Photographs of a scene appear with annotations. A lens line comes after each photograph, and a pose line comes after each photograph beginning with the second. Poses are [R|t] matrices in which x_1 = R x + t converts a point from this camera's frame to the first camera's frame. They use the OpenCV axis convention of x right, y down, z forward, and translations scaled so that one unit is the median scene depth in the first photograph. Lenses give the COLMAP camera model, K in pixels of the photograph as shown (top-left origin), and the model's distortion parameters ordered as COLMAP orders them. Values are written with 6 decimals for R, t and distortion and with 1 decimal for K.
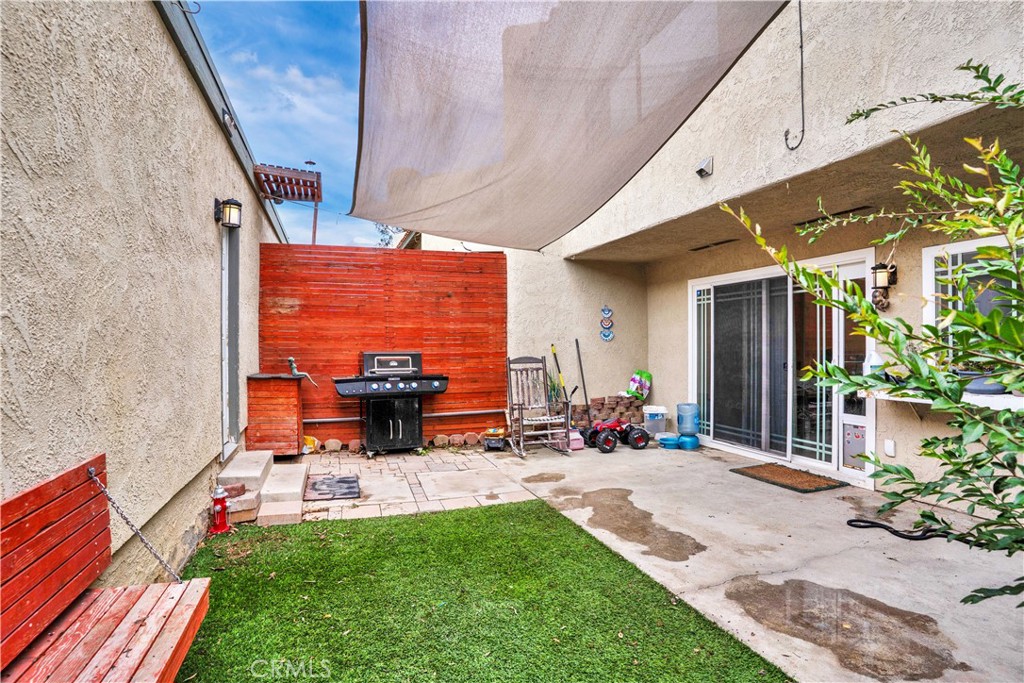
lens RADIAL K [[515.8, 0, 514.3], [0, 515.8, 345.4], [0, 0, 1]] dist [-0.047052, 0.012467]
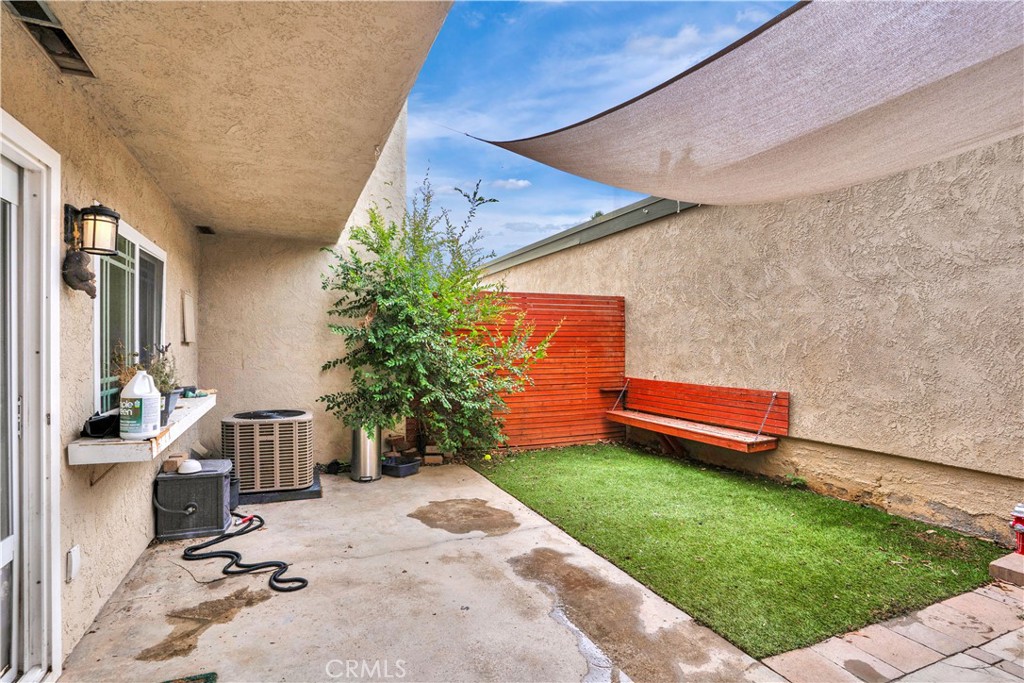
lens RADIAL K [[515.8, 0, 508.8], [0, 515.8, 343.5], [0, 0, 1]] dist [-0.047052, 0.012467]
pose [[-0.997535, 0.001434, -0.070163, 0.329222], [0.002050, 0.999960, -0.008701, -0.010315], [0.070148, -0.008824, -0.997498, 1.475928]]
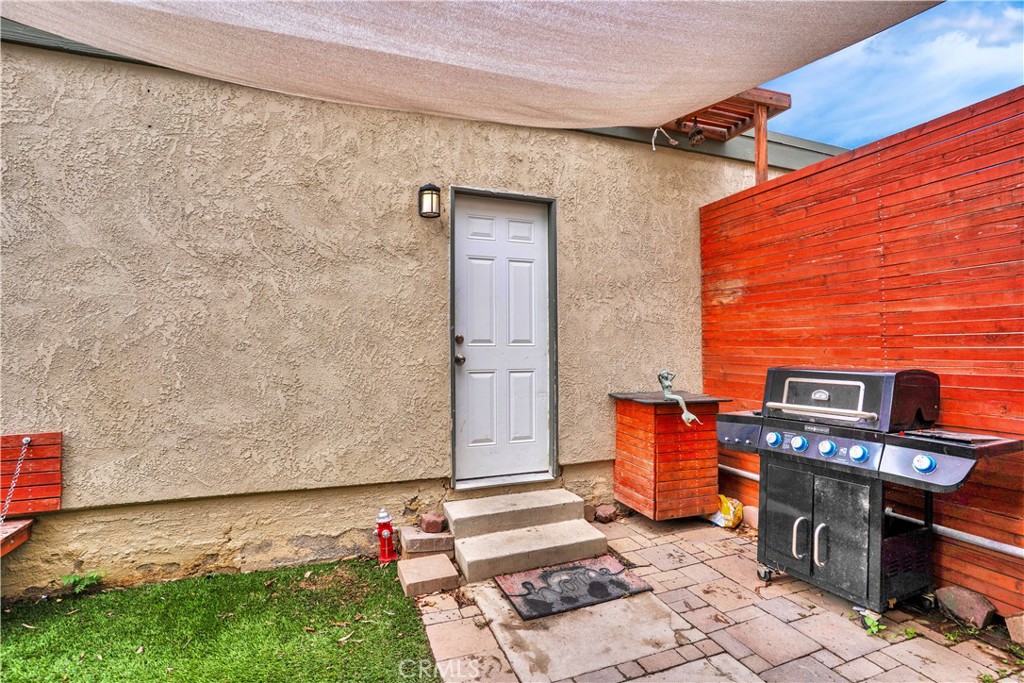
lens RADIAL K [[515.8, 0, 520.0], [0, 515.8, 340.5], [0, 0, 1]] dist [-0.047052, 0.012467]
pose [[0.022073, -0.009547, -0.999711, 0.275056], [0.008926, 0.999916, -0.009352, -0.014727], [0.999717, -0.008717, 0.022156, 0.966860]]
